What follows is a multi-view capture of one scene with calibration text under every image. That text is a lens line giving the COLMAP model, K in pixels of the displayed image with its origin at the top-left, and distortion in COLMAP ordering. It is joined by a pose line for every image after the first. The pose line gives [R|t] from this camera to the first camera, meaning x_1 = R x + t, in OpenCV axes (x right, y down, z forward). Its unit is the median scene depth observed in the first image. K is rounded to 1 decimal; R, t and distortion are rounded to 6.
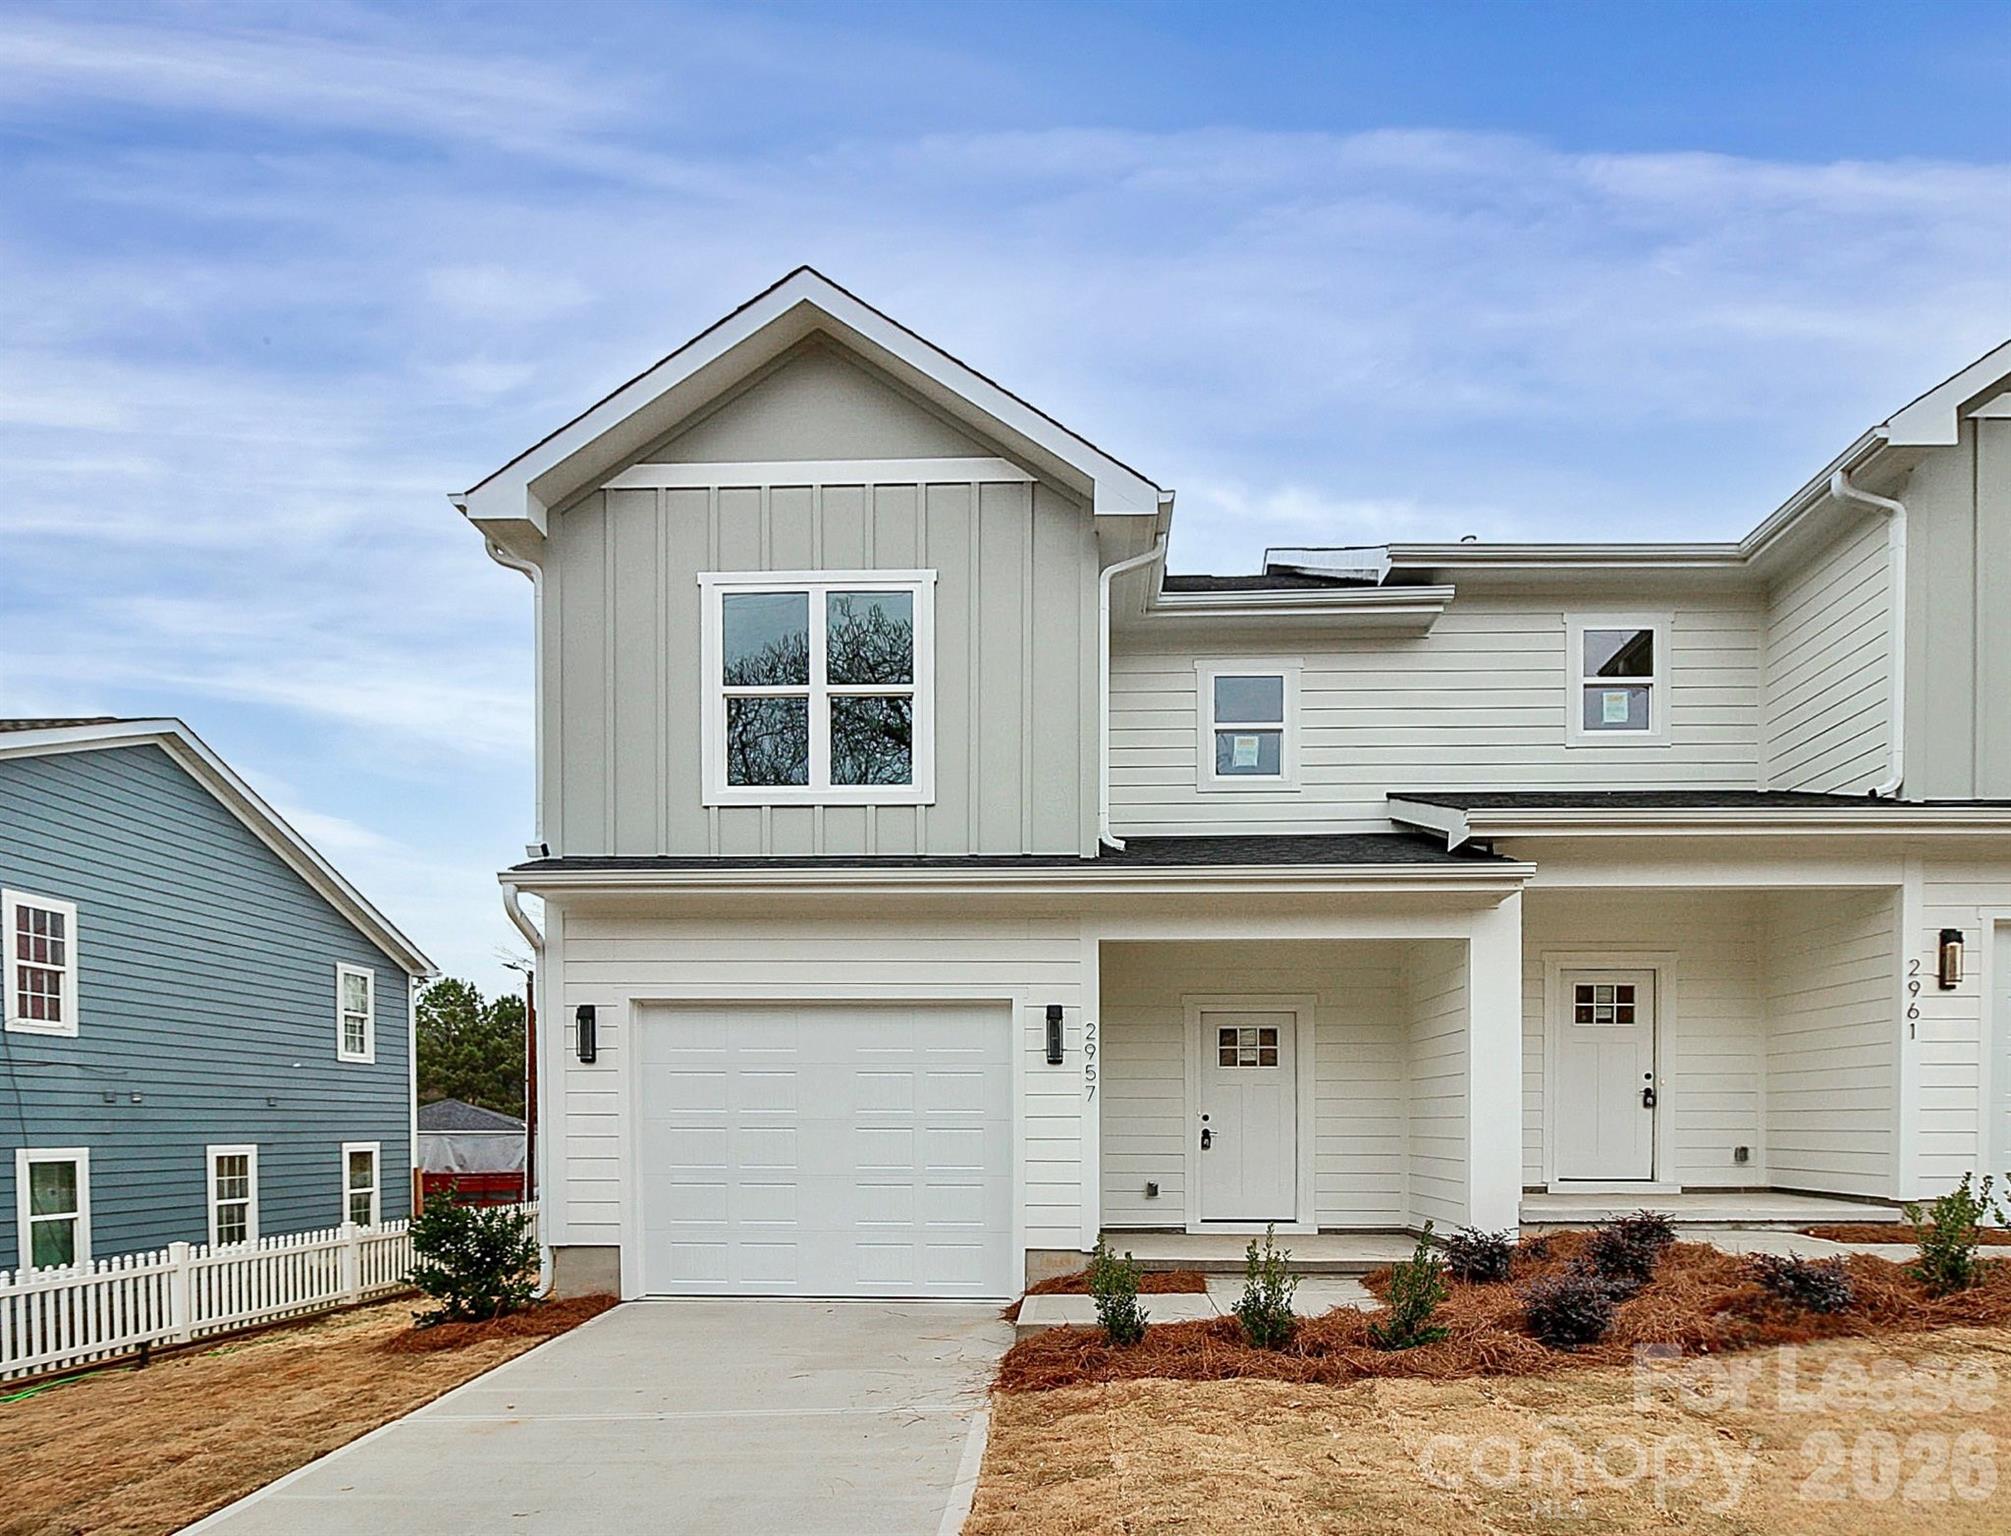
lens RADIAL K [[1115.4, 0, 1106.0], [0, 1115.4, 833.7], [0, 0, 1]] dist [0.002139, -0.011049]
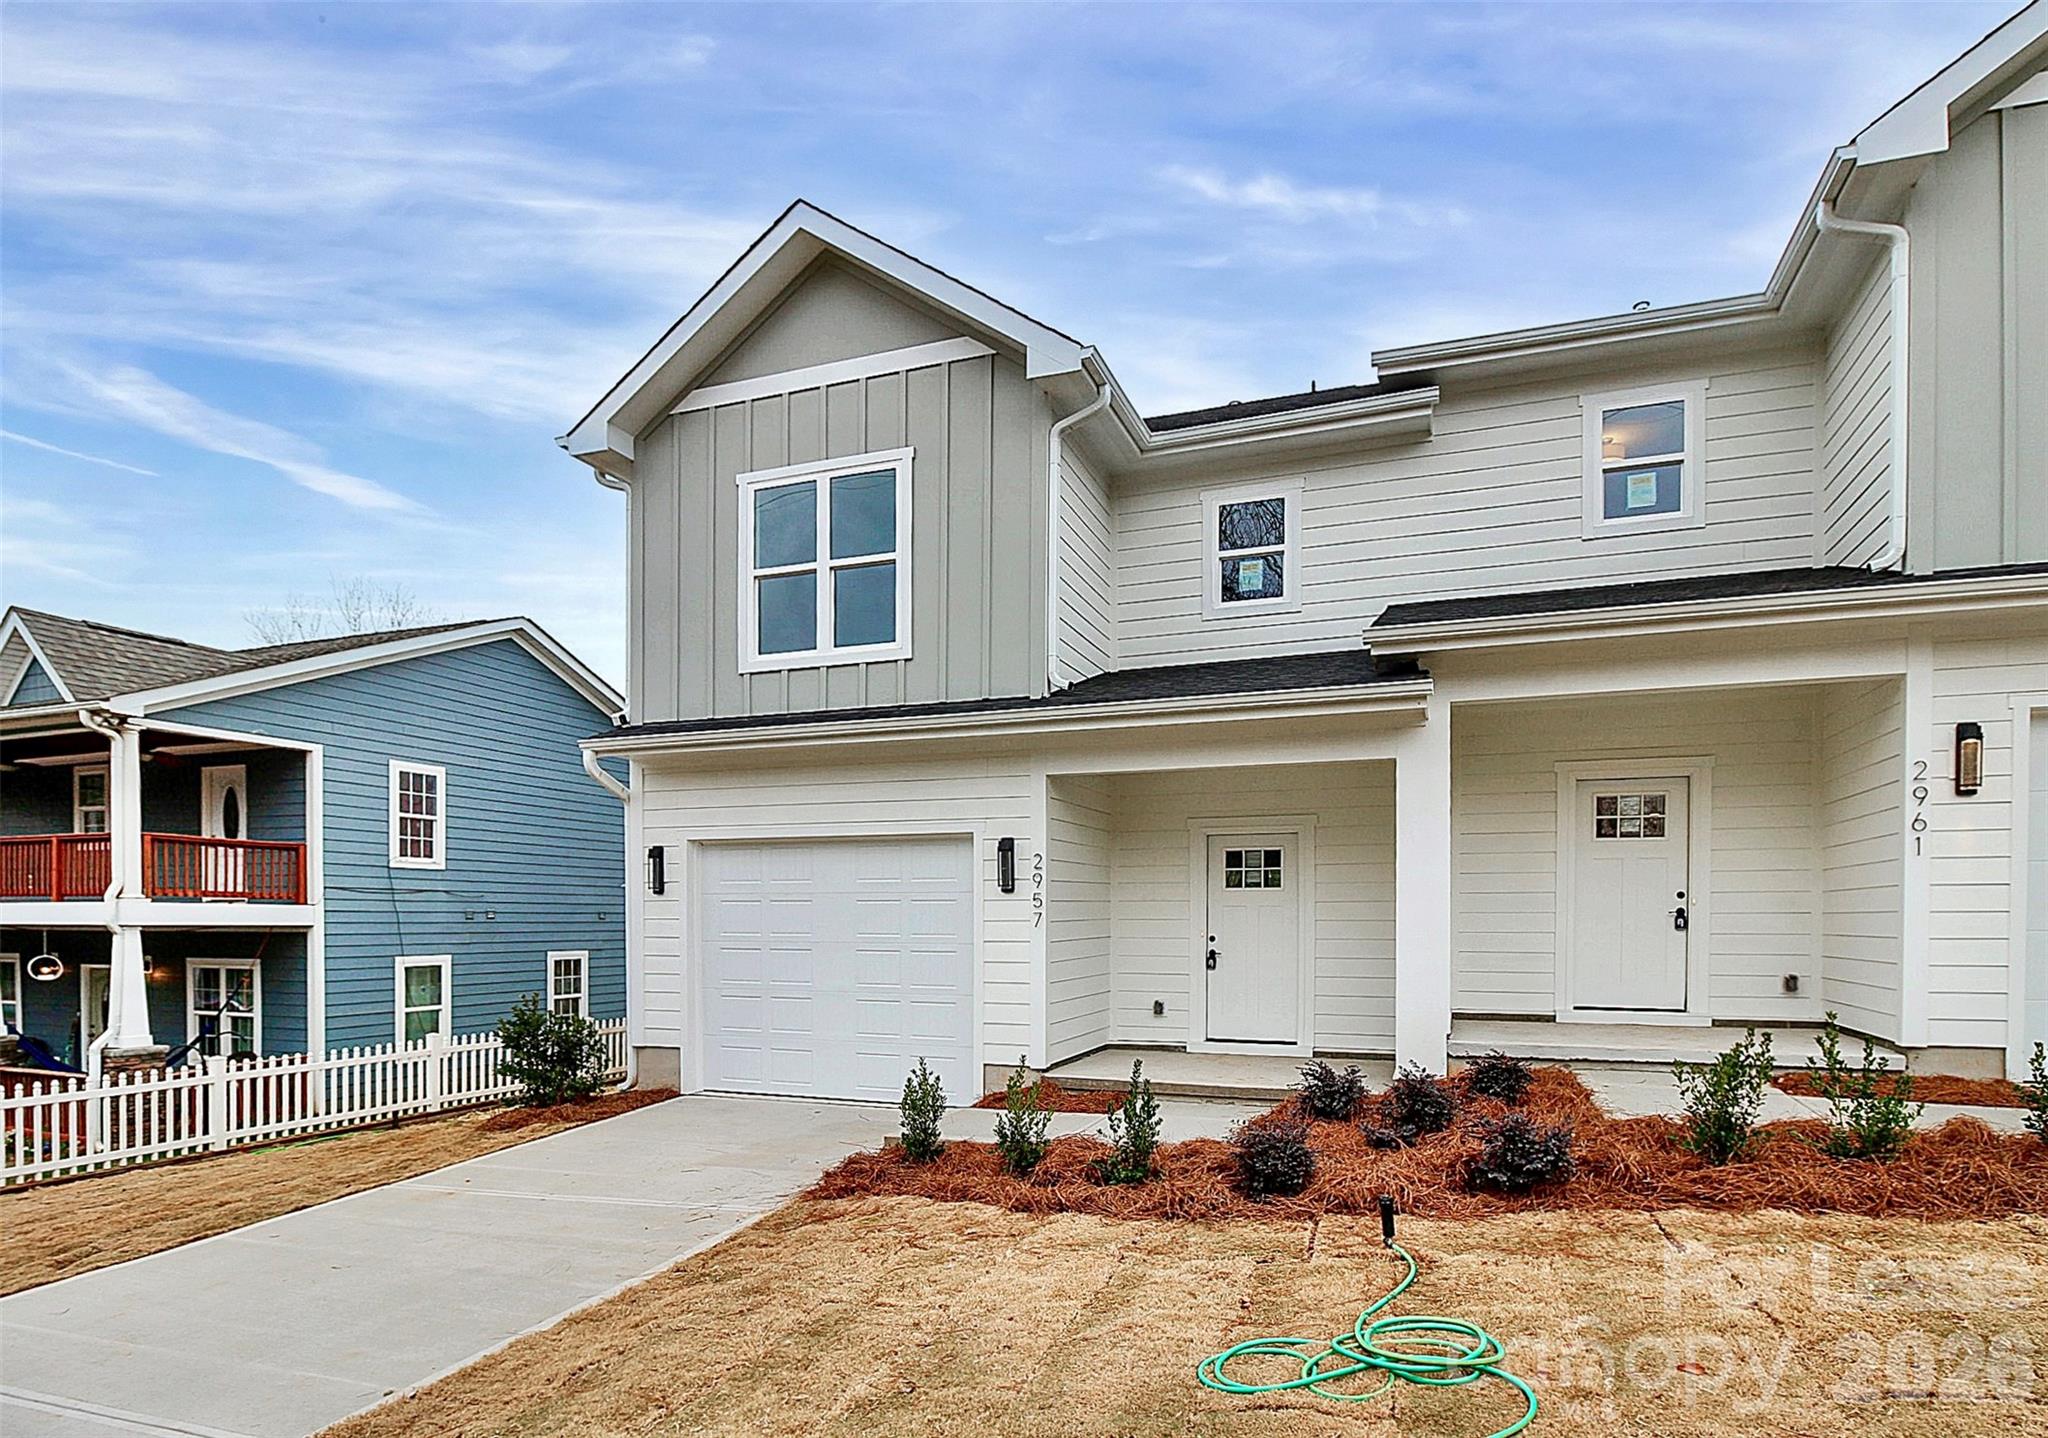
lens RADIAL K [[1073.0, 0, 1128.9], [0, 1073.0, 629.5], [0, 0, 1]] dist [-0.003848, -0.000608]
pose [[0.953178, -0.080092, -0.291612, 0.346126], [0.076957, 0.996787, -0.022228, -0.013794], [0.292455, -0.001255, 0.956278, 0.035857]]
